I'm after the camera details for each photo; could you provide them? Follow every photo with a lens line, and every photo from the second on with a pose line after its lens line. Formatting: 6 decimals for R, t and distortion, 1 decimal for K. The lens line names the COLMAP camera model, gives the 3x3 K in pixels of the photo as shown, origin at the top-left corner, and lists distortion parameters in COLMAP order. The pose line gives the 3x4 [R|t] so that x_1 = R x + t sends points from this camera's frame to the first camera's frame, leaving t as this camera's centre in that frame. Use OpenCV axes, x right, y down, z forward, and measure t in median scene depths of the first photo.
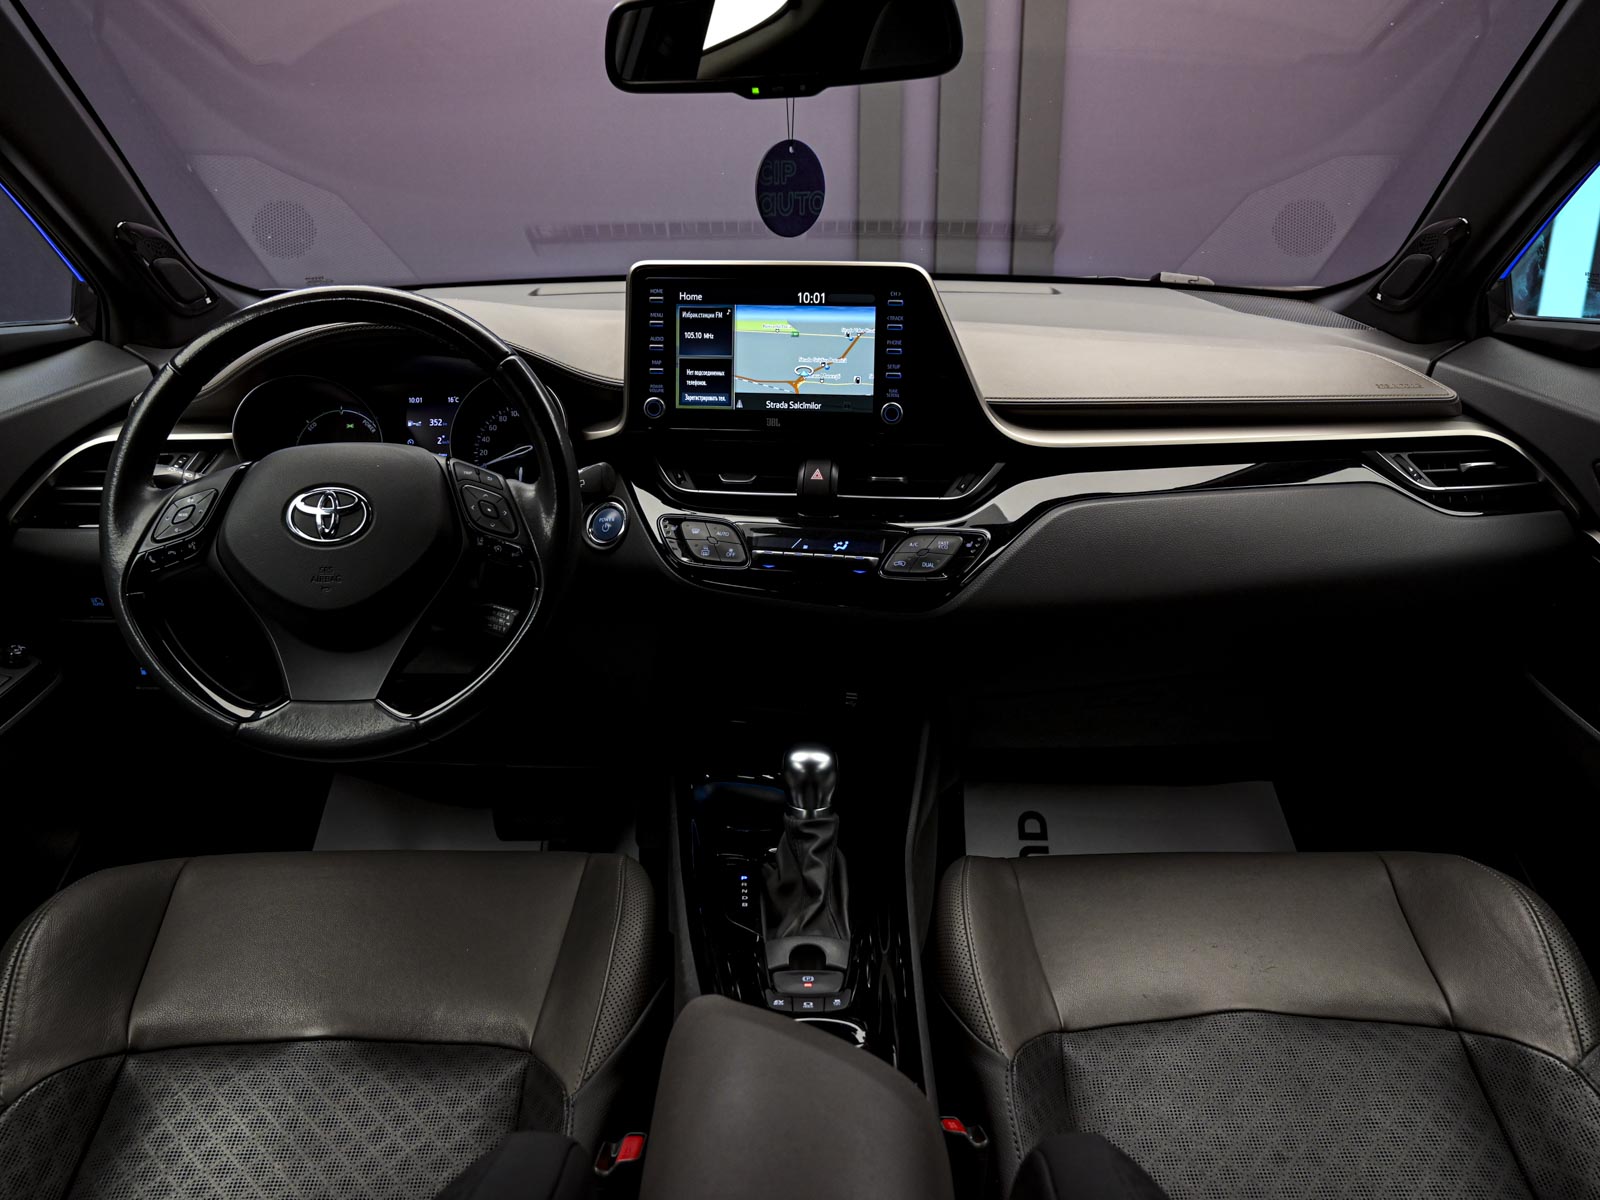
lens RADIAL K [[1335.2, 0, 800.0], [0, 1335.2, 600.0], [0, 0, 1]] dist [-0.003688, -0.000892]
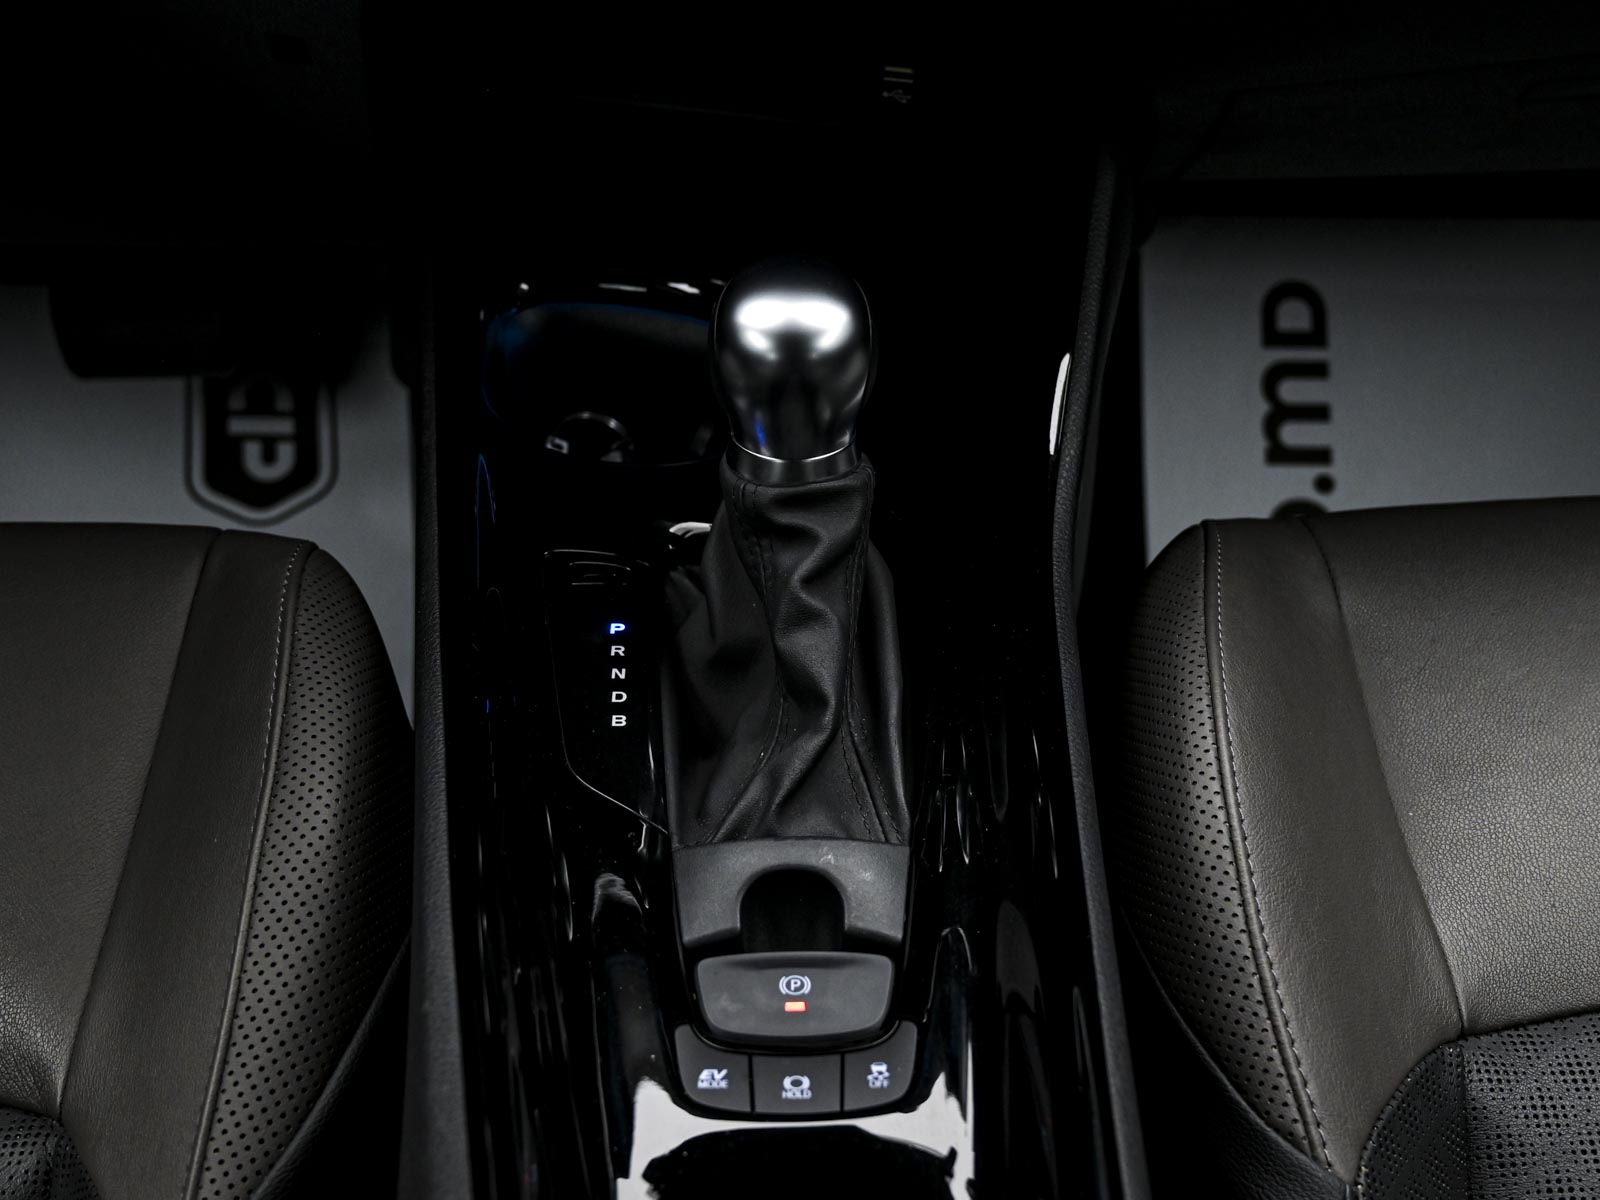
lens RADIAL K [[2250.4, 0, 800.0], [0, 2250.4, 600.0], [0, 0, 1]] dist [0.003885, 0.035891]
pose [[0.999832, -0.015194, 0.010230, 0.002595], [0.010379, 0.930122, 0.367104, -0.029207], [-0.015093, -0.366936, 0.930124, 0.440413]]
